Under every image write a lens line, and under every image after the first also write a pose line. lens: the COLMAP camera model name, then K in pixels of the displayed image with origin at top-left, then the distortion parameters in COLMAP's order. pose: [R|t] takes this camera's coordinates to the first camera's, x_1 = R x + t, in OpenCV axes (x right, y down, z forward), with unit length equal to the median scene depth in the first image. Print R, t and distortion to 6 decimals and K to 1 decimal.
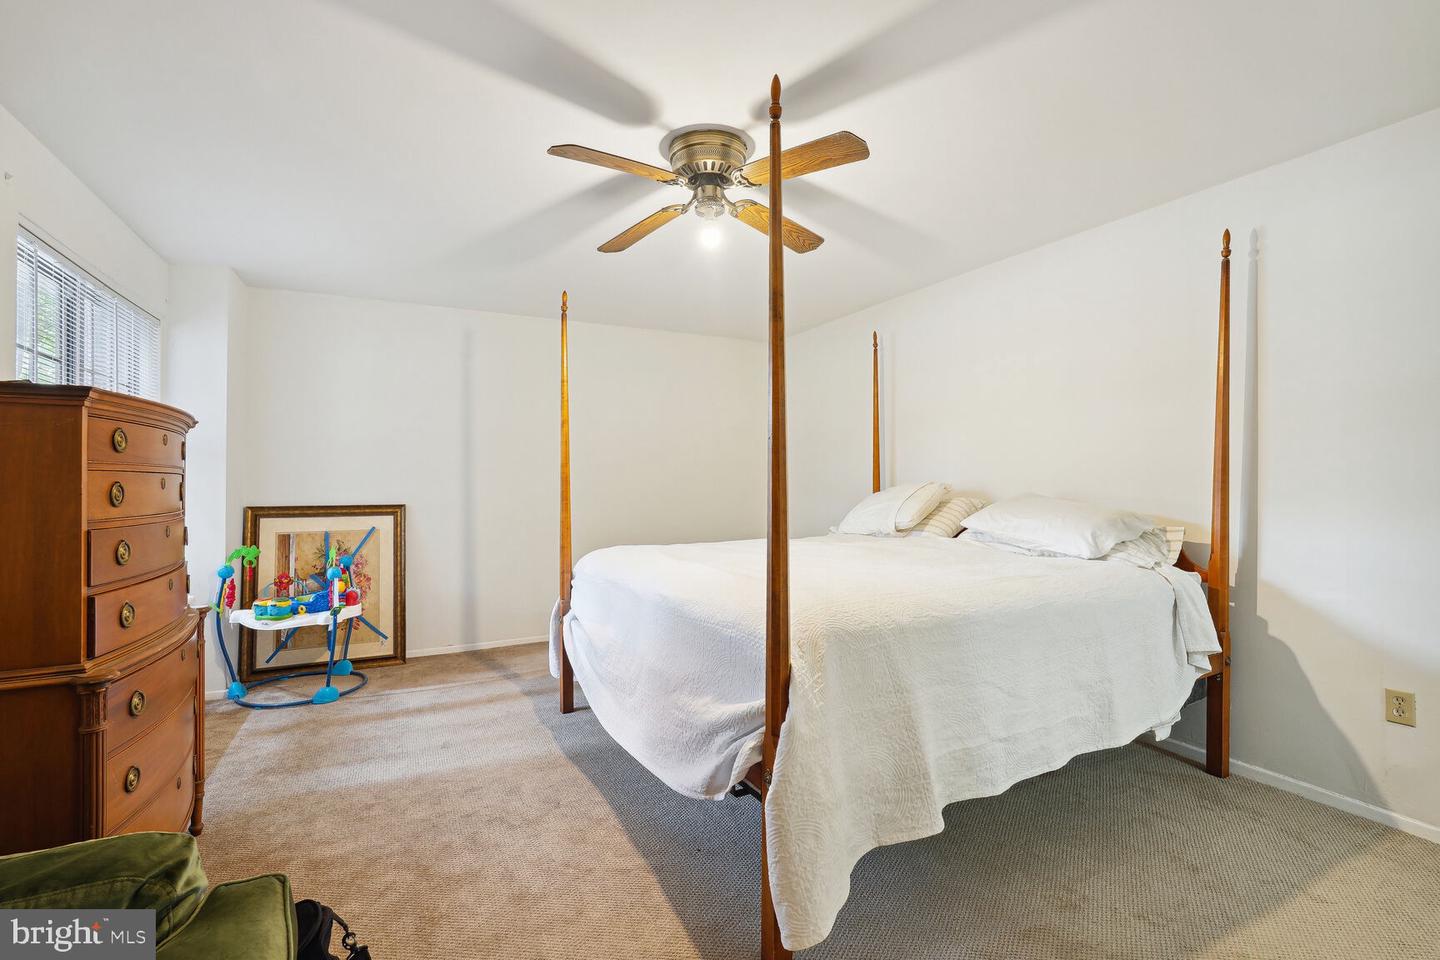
lens RADIAL K [[653.9, 0, 720.0], [0, 653.9, 480.0], [0, 0, 1]] dist [-0.001558, -0.000199]
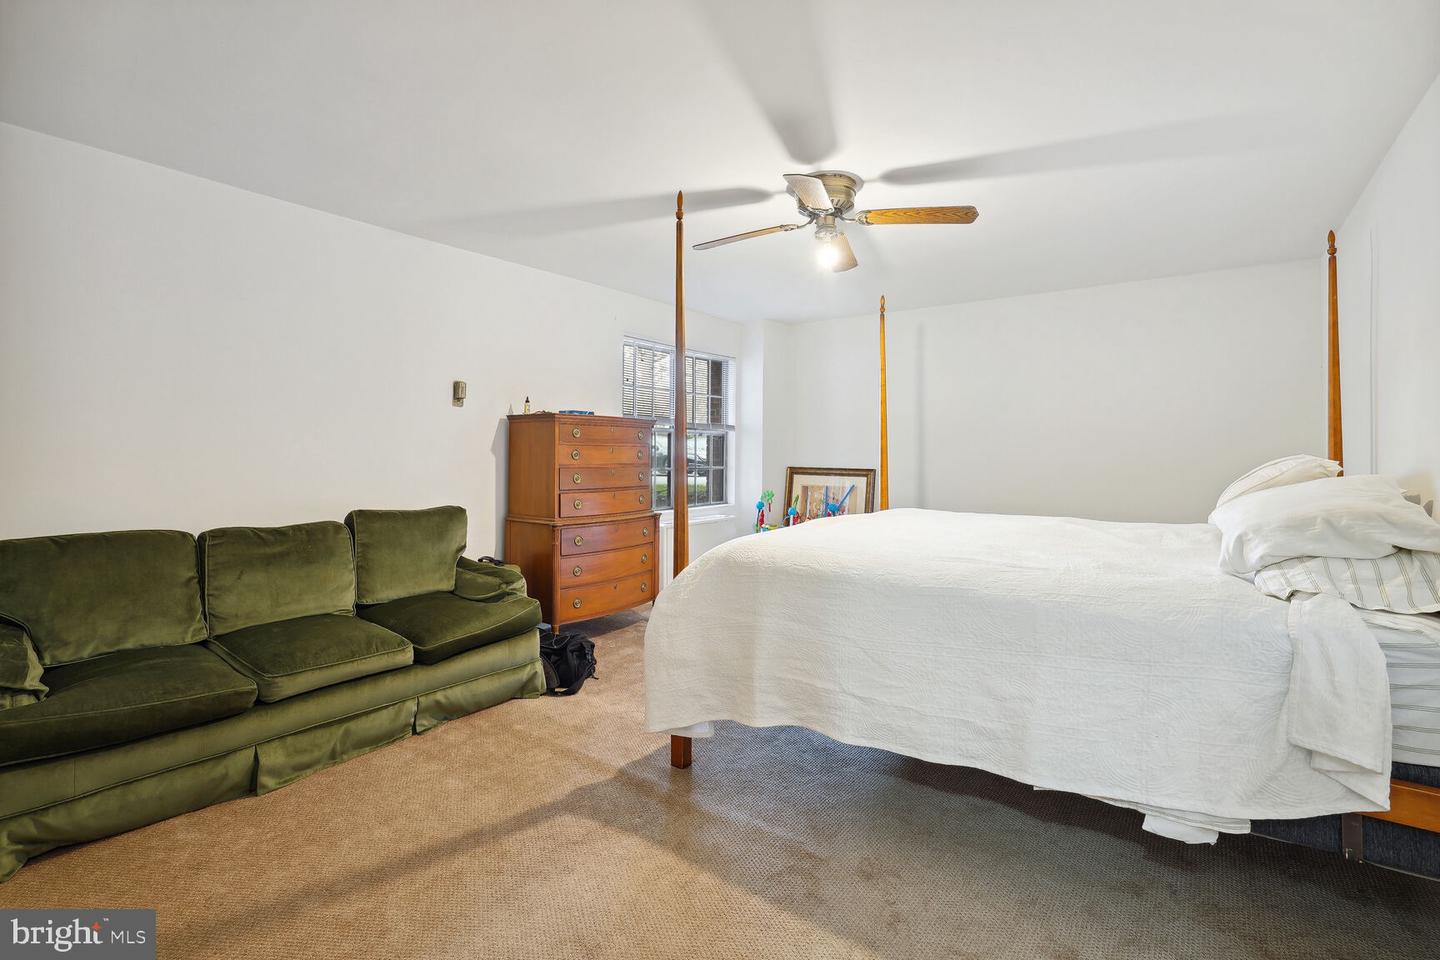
lens RADIAL K [[669.0, 0, 719.6], [0, 669.0, 443.2], [0, 0, 1]] dist [0.000501, 0.000069]
pose [[0.430461, -0.004604, -0.902597, 0.644434], [-0.005703, 0.999953, -0.007820, -0.001937], [0.902591, 0.008514, 0.430415, 0.161407]]
